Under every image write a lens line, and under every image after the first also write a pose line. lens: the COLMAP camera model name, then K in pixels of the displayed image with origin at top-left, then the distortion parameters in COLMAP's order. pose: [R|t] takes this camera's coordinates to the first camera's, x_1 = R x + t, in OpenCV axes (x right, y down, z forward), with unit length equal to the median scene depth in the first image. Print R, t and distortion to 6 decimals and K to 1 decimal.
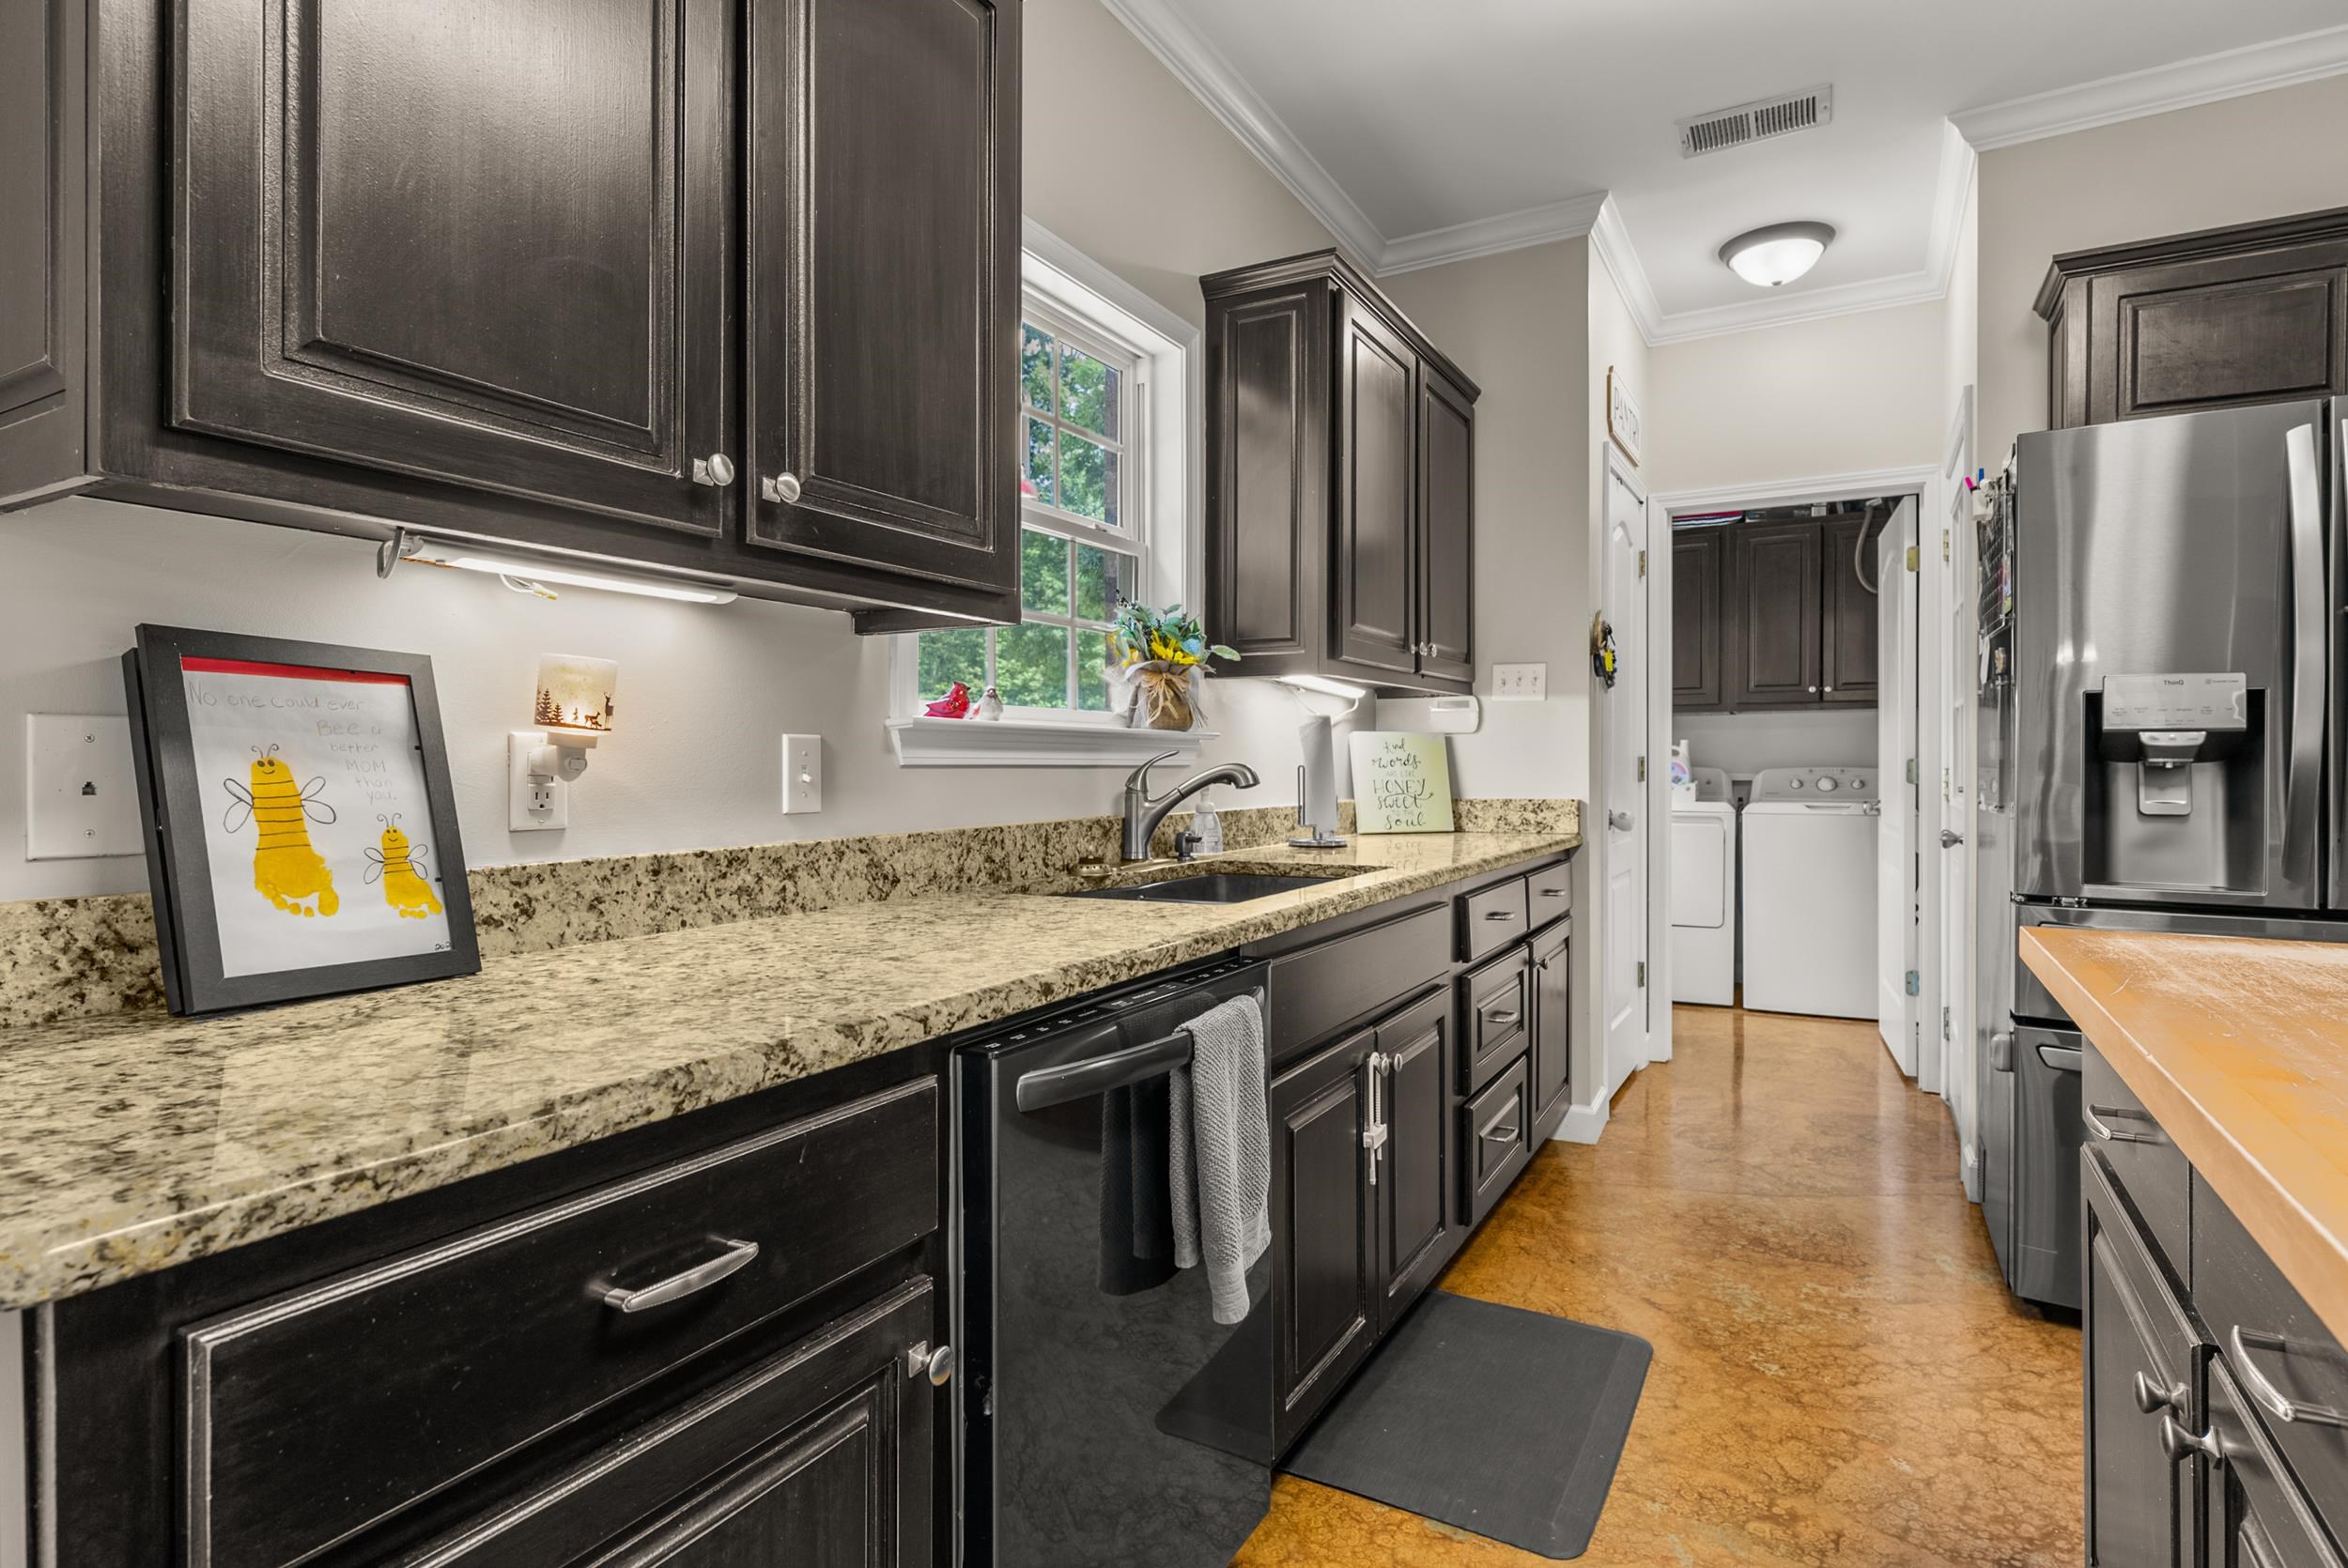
lens RADIAL K [[1190.1, 0, 1171.8], [0, 1190.1, 766.6], [0, 0, 1]] dist [-0.002804, -0.000198]
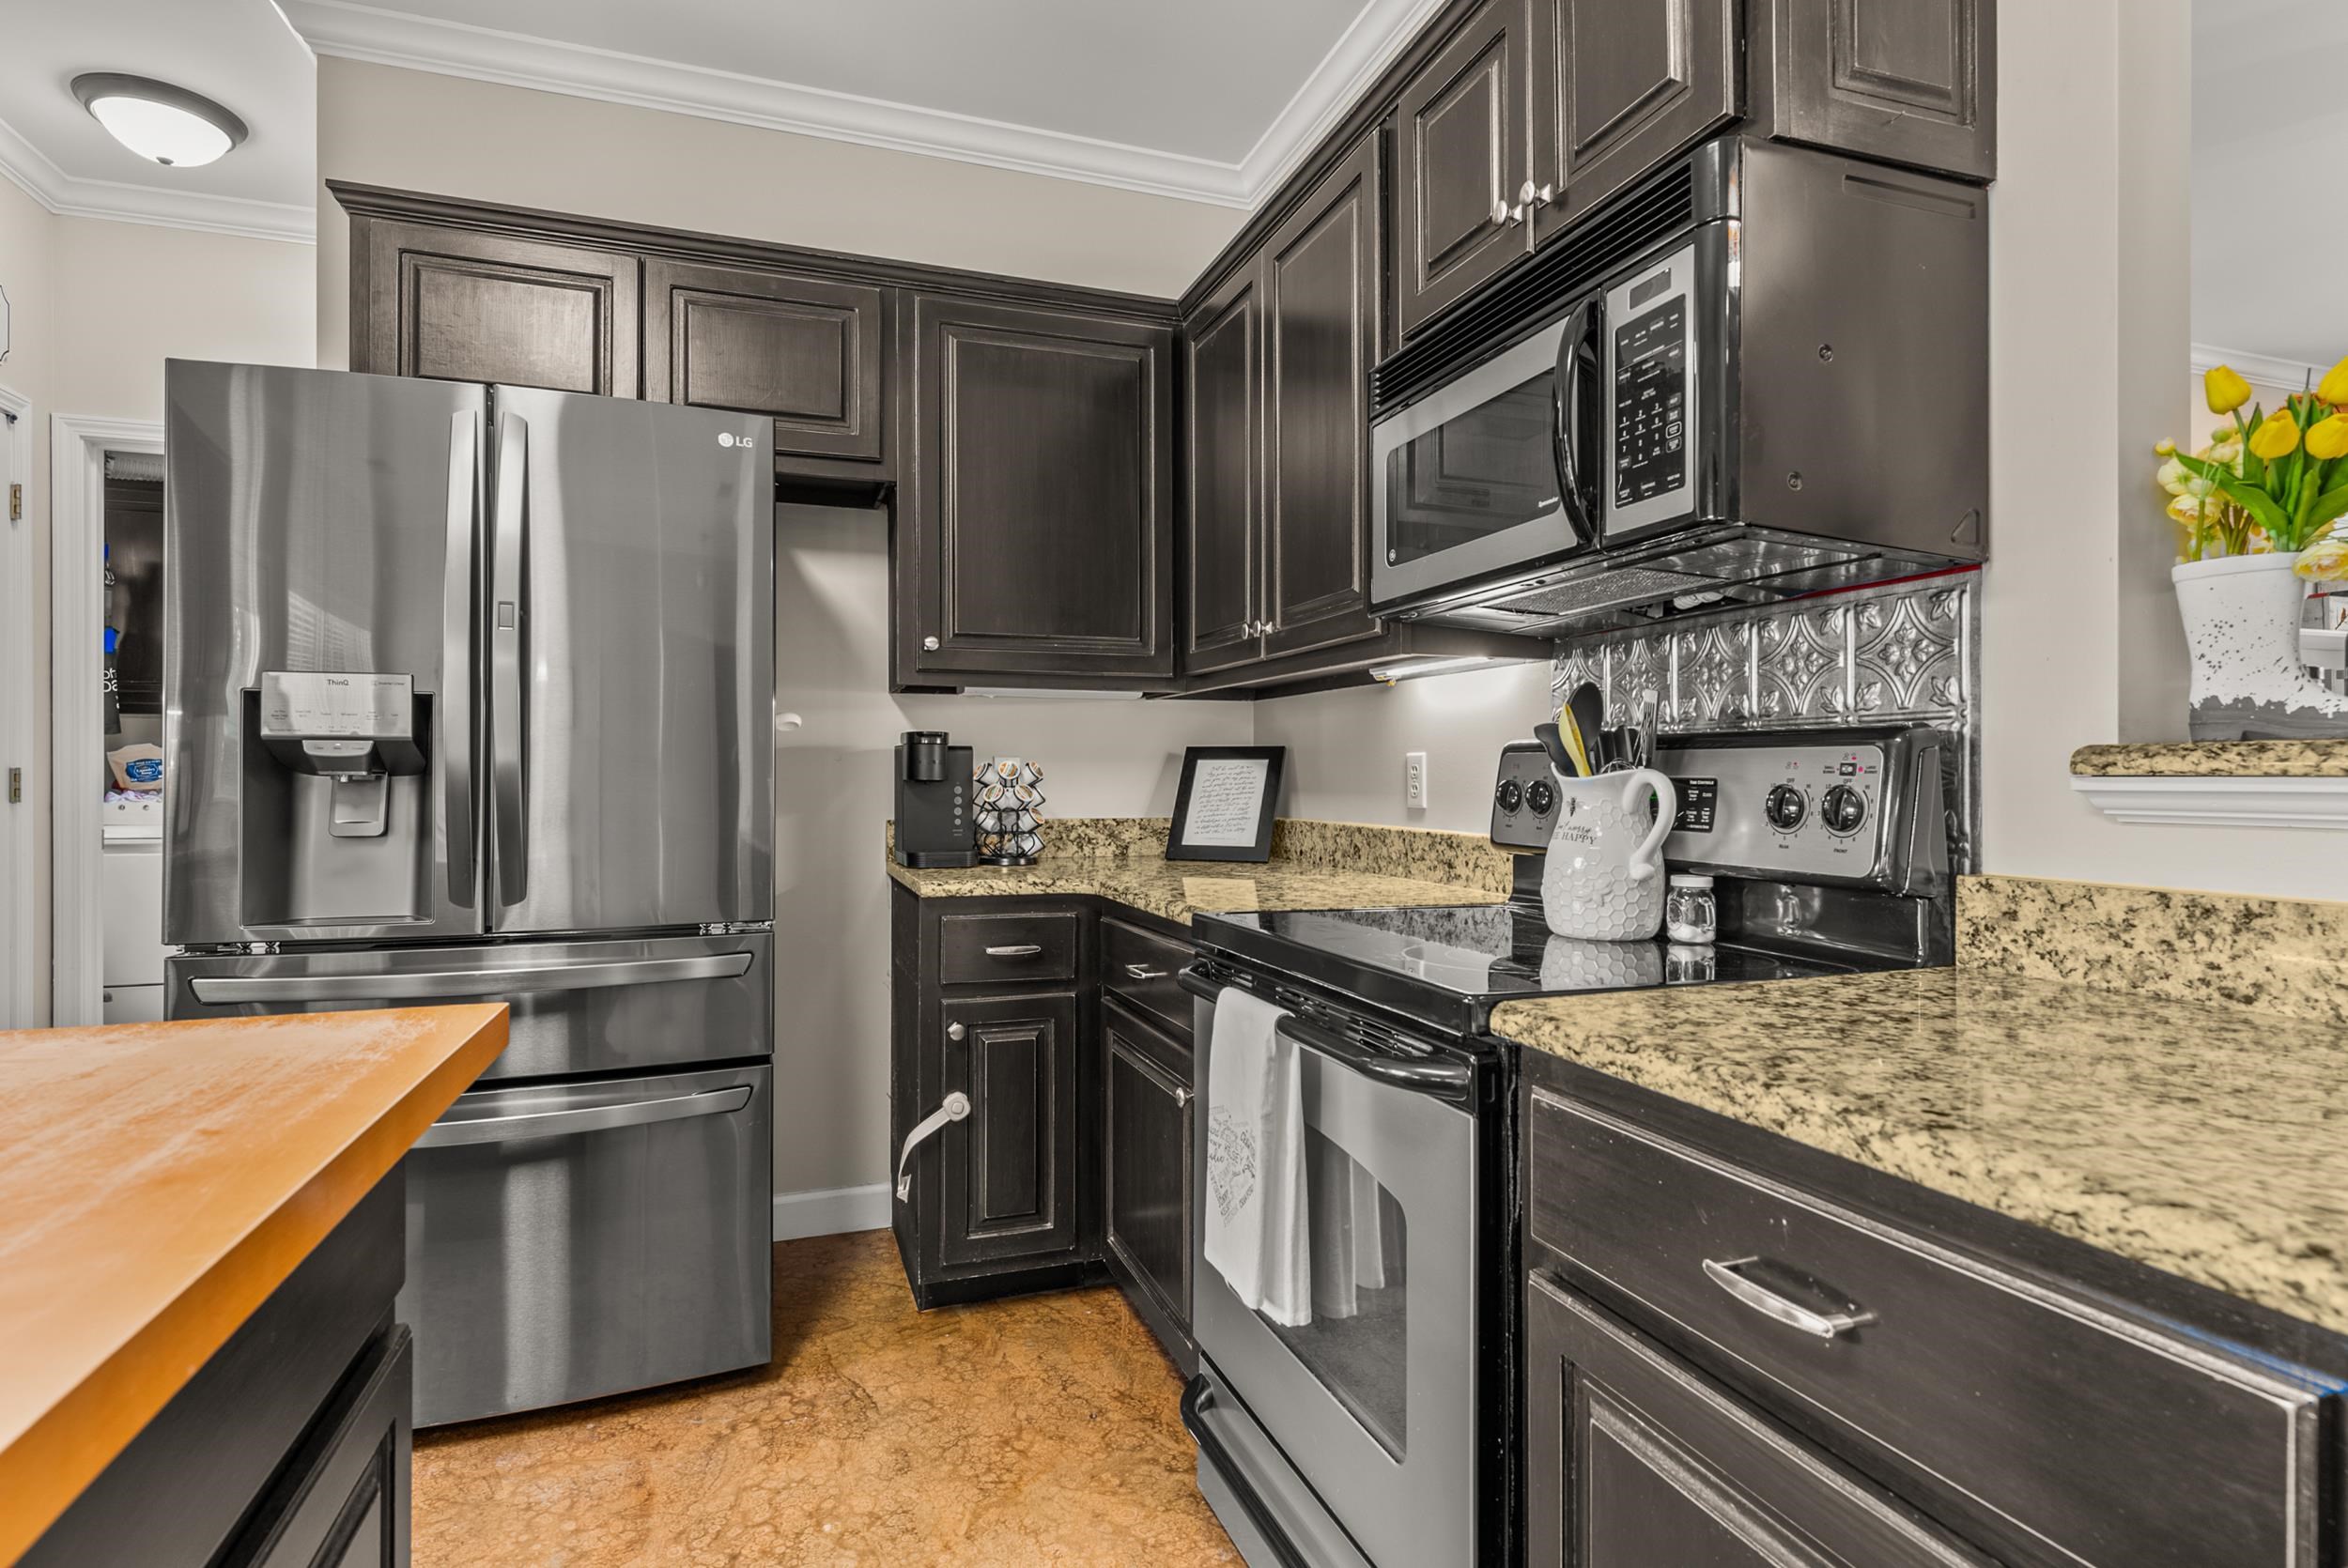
lens RADIAL K [[1190.1, 0, 1170.5], [0, 1190.1, 772.8], [0, 0, 1]] dist [-0.002804, -0.000198]
pose [[0.652259, 0.000236, 0.757996, 0.566967], [0.004301, 0.999983, -0.004012, 0.000324], [-0.757984, 0.005877, 0.652247, -0.014360]]
